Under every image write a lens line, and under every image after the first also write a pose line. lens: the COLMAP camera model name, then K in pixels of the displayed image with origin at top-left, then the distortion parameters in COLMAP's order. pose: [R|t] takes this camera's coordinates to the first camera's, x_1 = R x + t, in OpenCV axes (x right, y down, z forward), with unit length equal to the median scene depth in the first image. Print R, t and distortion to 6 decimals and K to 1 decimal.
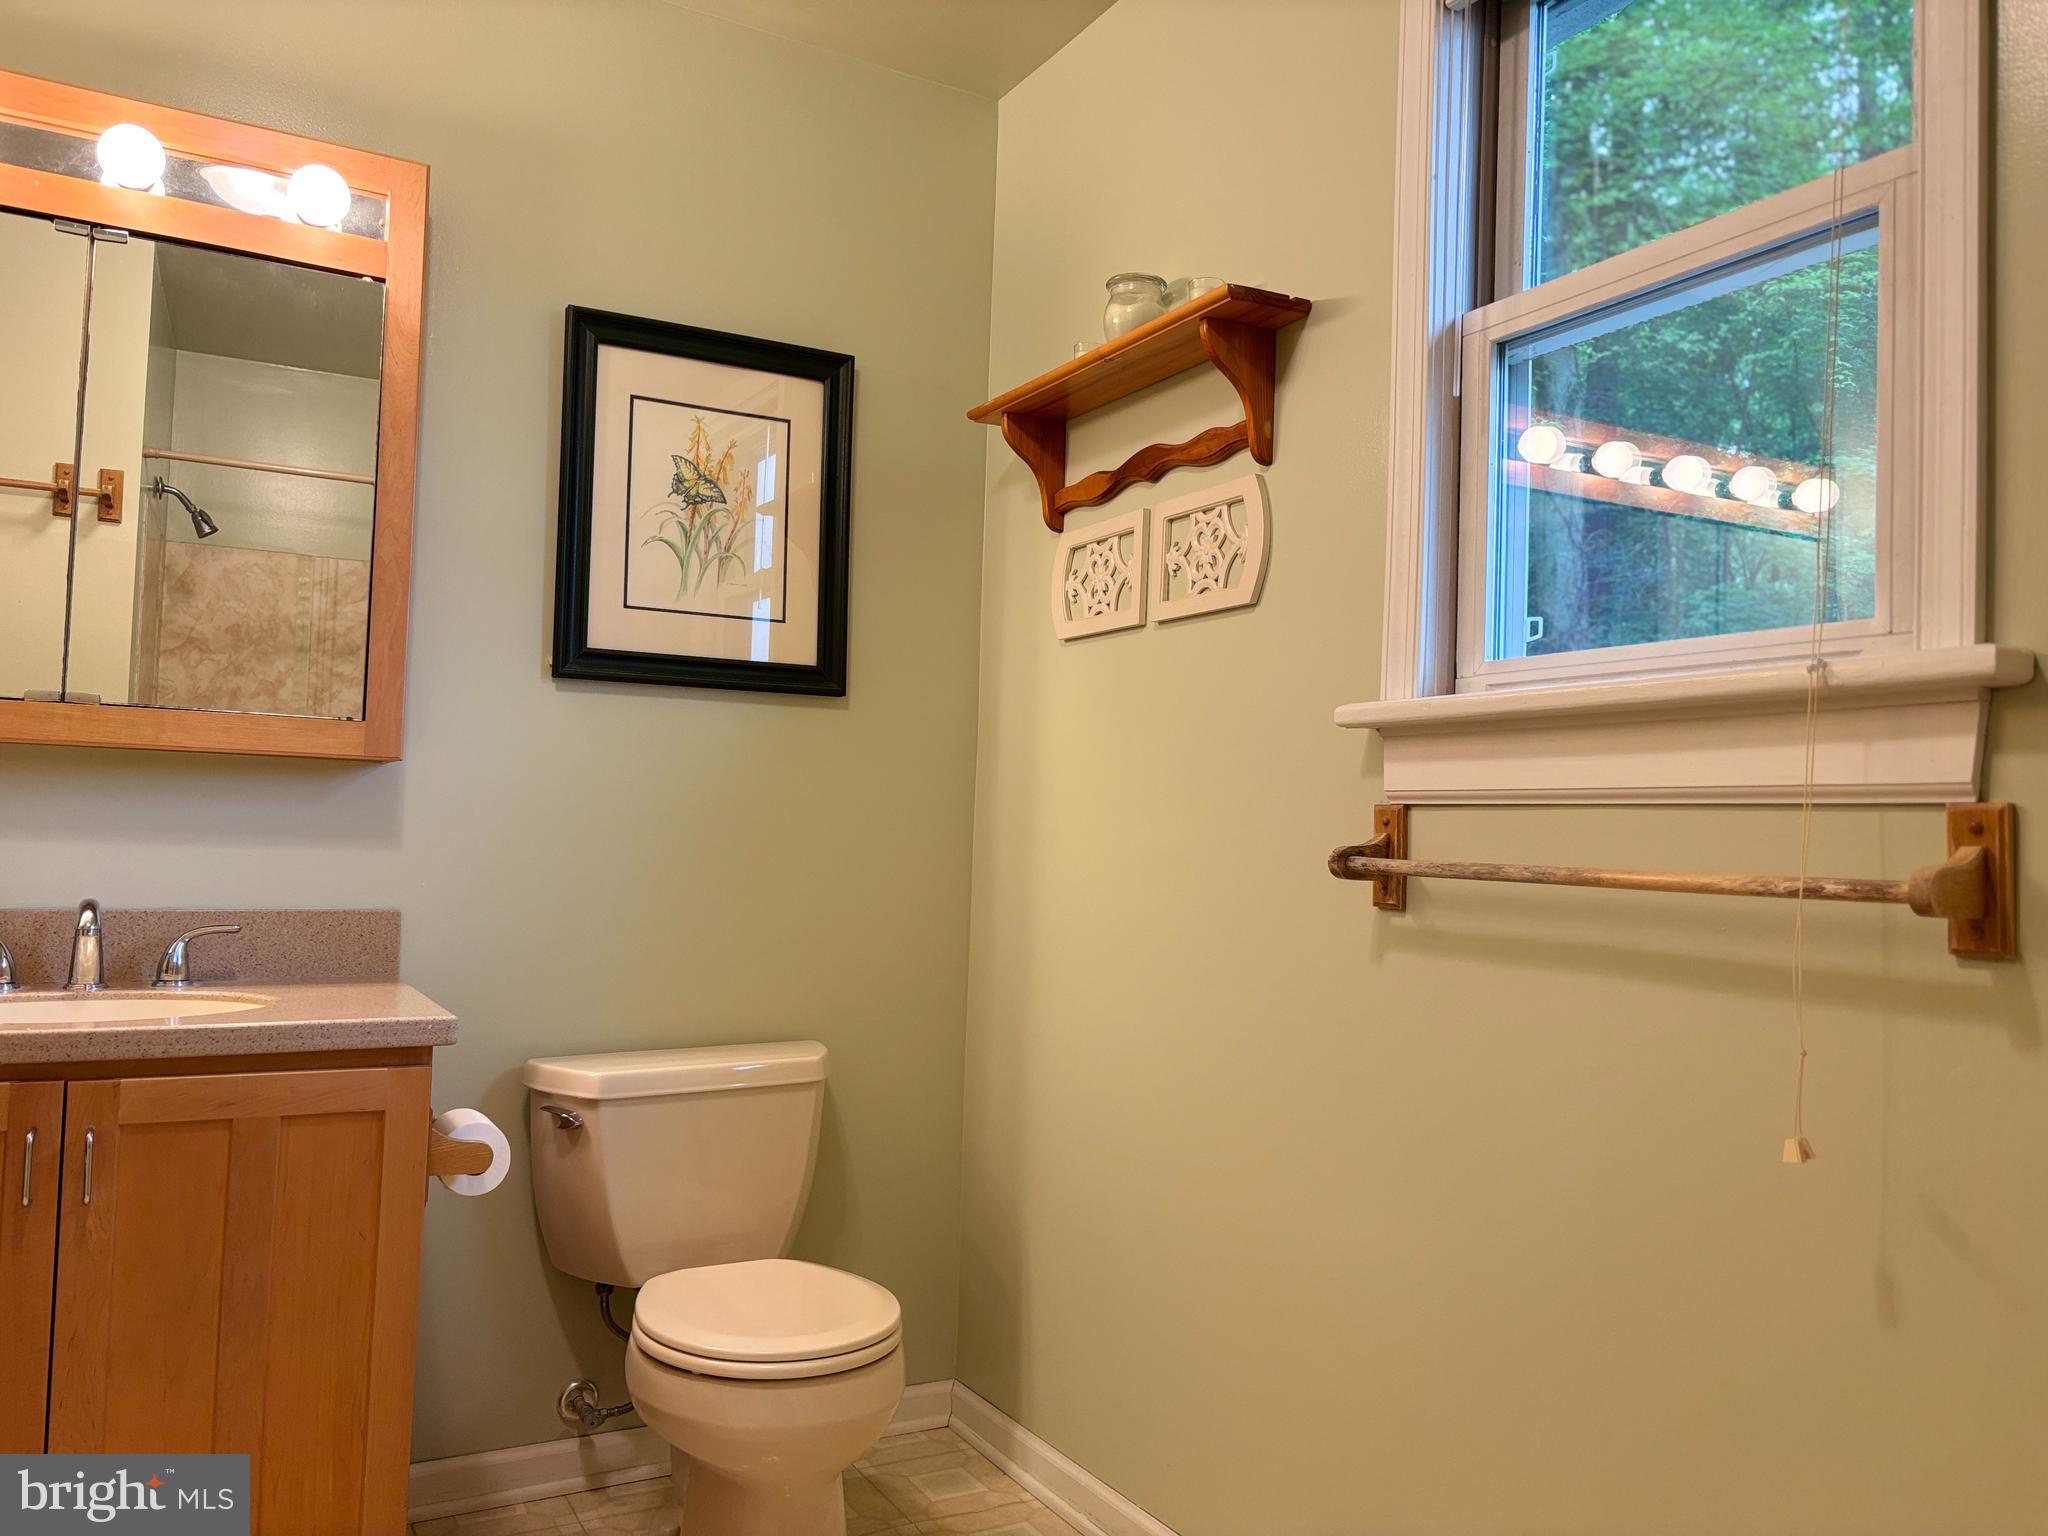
lens RADIAL K [[1591.7, 0, 1024.0], [0, 1591.7, 768.0], [0, 0, 1]] dist [0.162156, 0.000274]
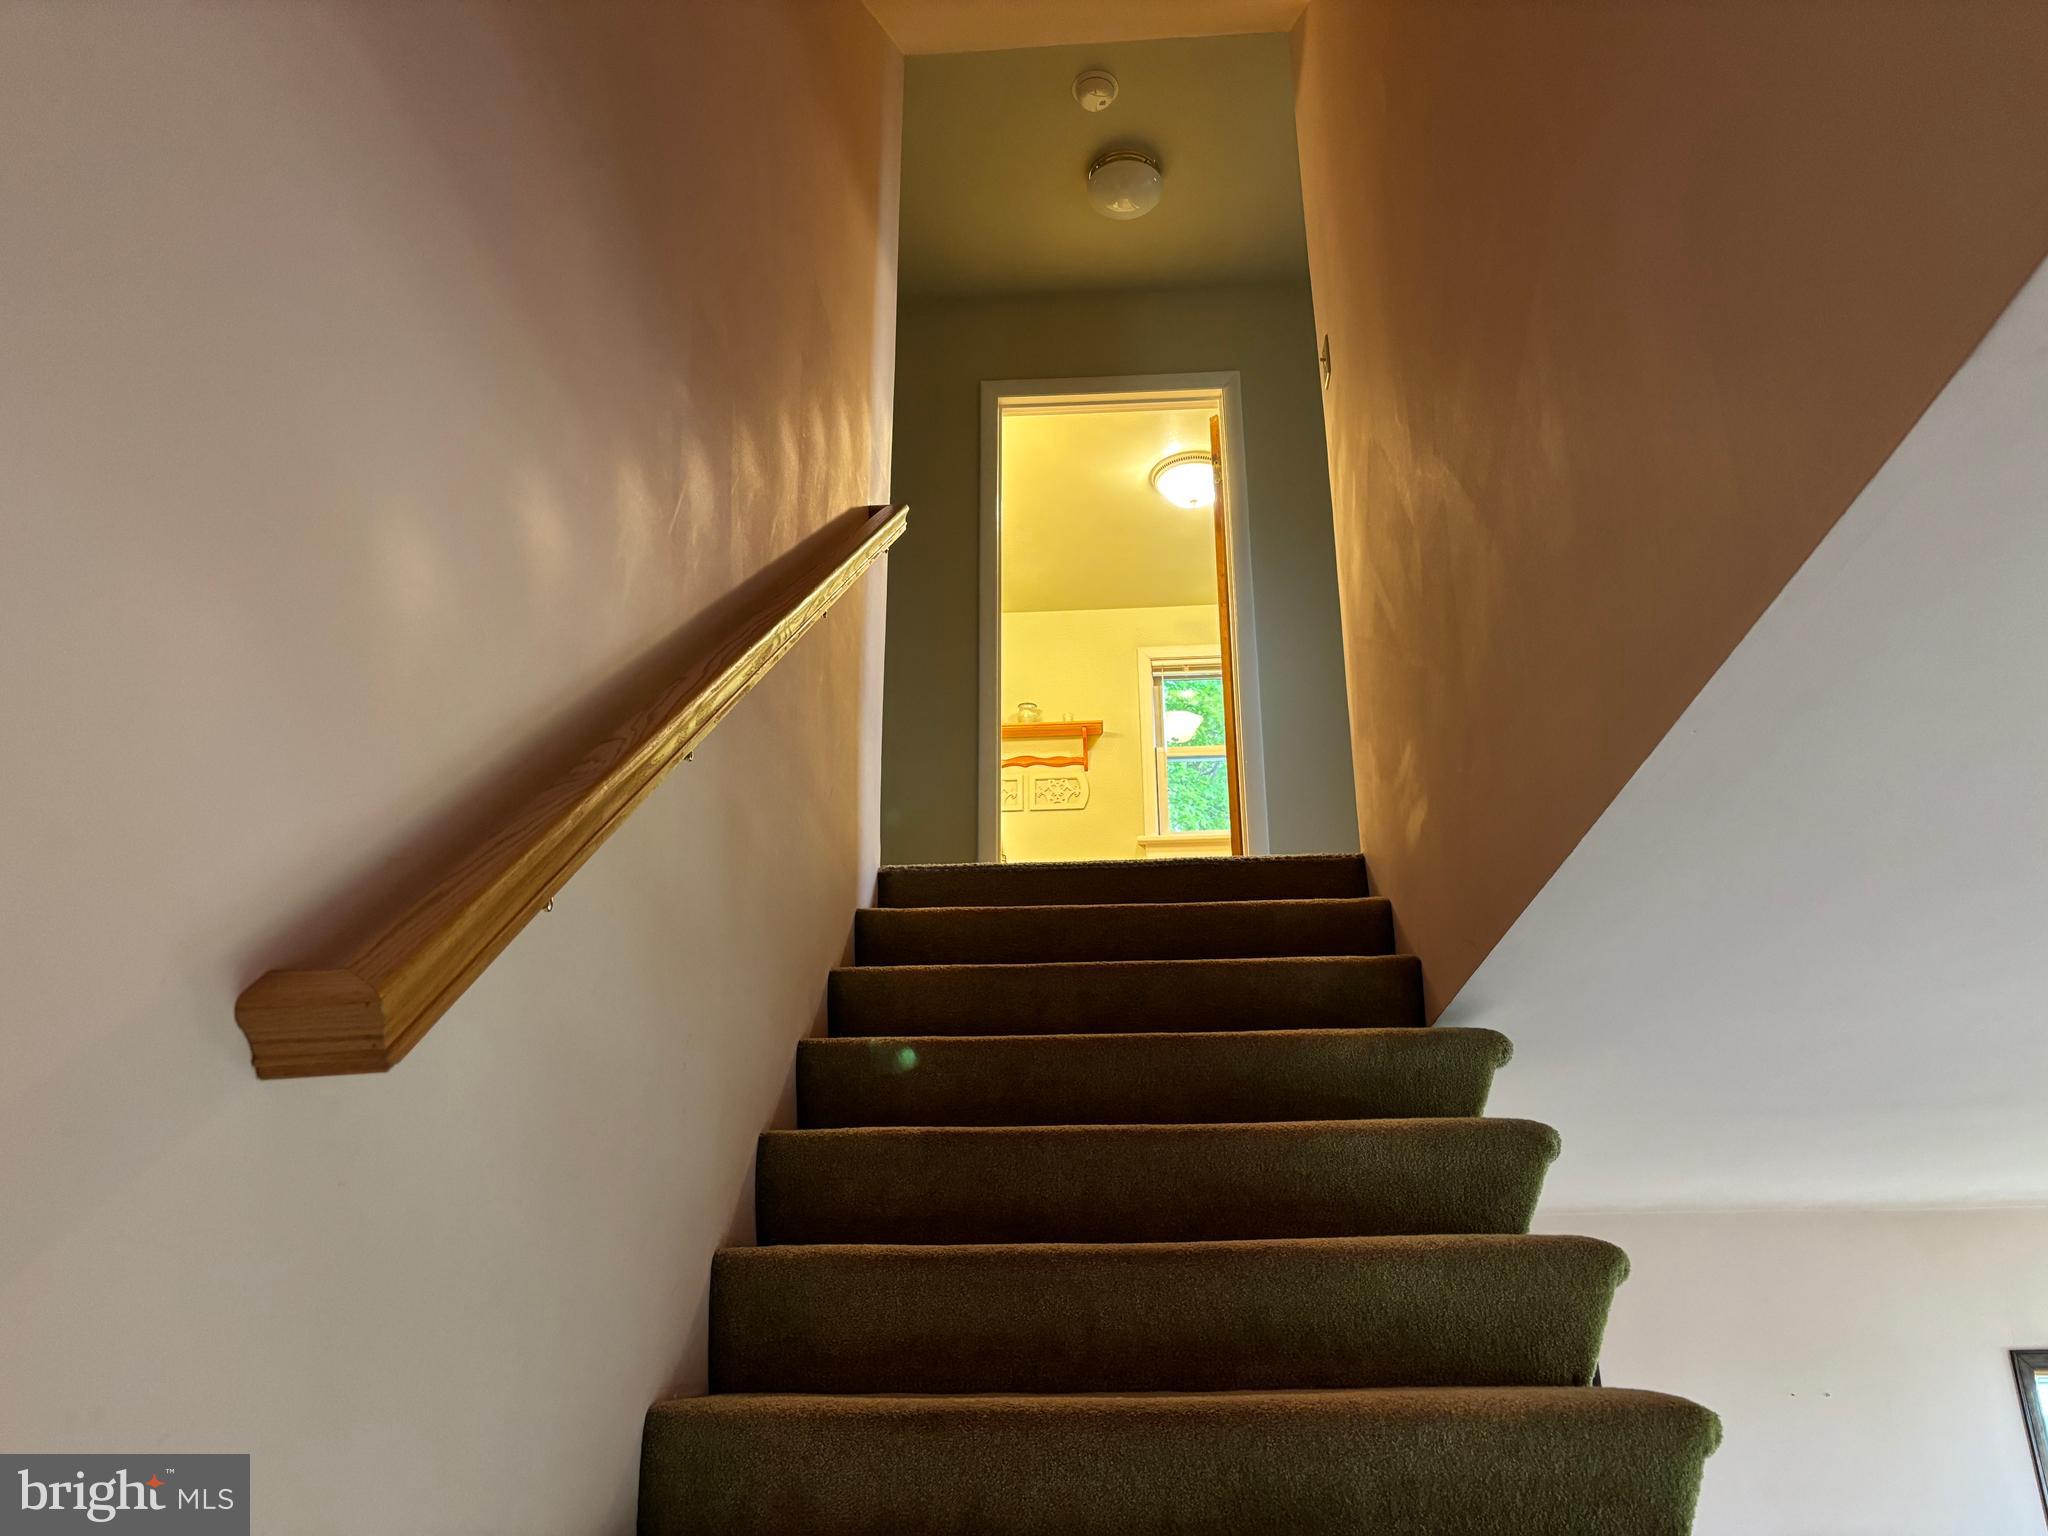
lens RADIAL K [[1539.5, 0, 1031.3], [0, 1539.5, 762.3], [0, 0, 1]] dist [0.008695, -0.004713]
pose [[0.536034, 0.285290, 0.794529, -2.528630], [-0.013681, 0.943979, -0.329723, 0.880183], [-0.844086, 0.165873, 0.509907, -0.579971]]
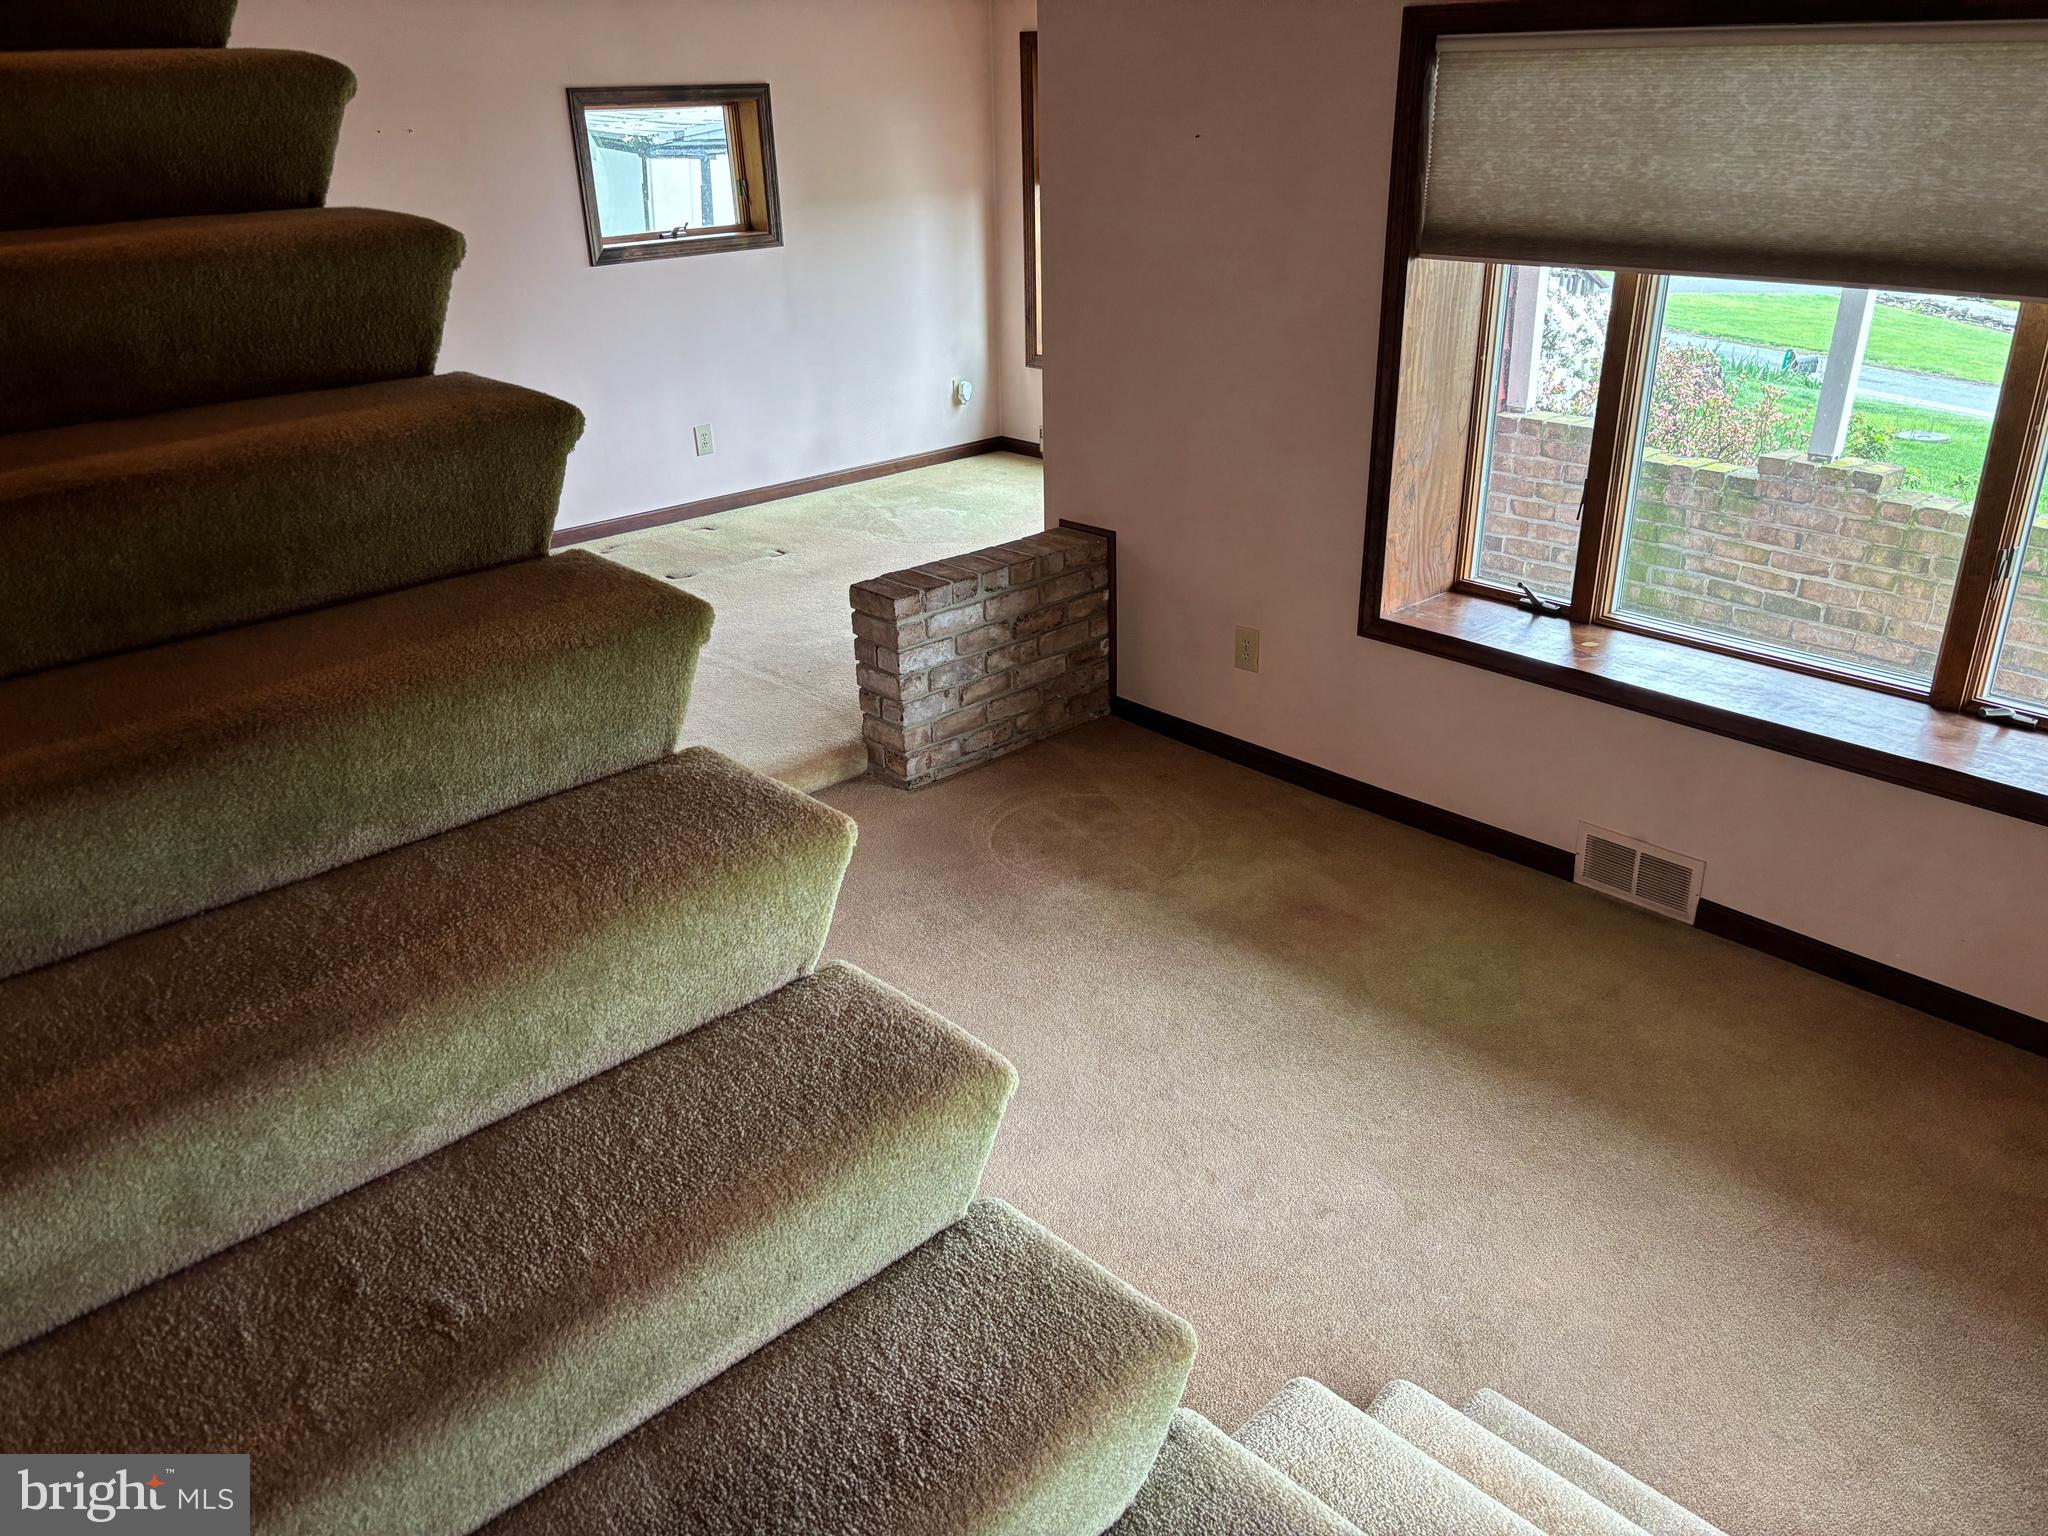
lens RADIAL K [[1539.5, 0, 1031.3], [0, 1539.5, 762.3], [0, 0, 1]] dist [0.008695, -0.004713]
pose [[-0.261273, -0.418526, 0.869812, -2.619515], [-0.031003, 0.904285, 0.425801, 0.820223], [-0.964767, 0.084284, -0.249241, -0.497346]]
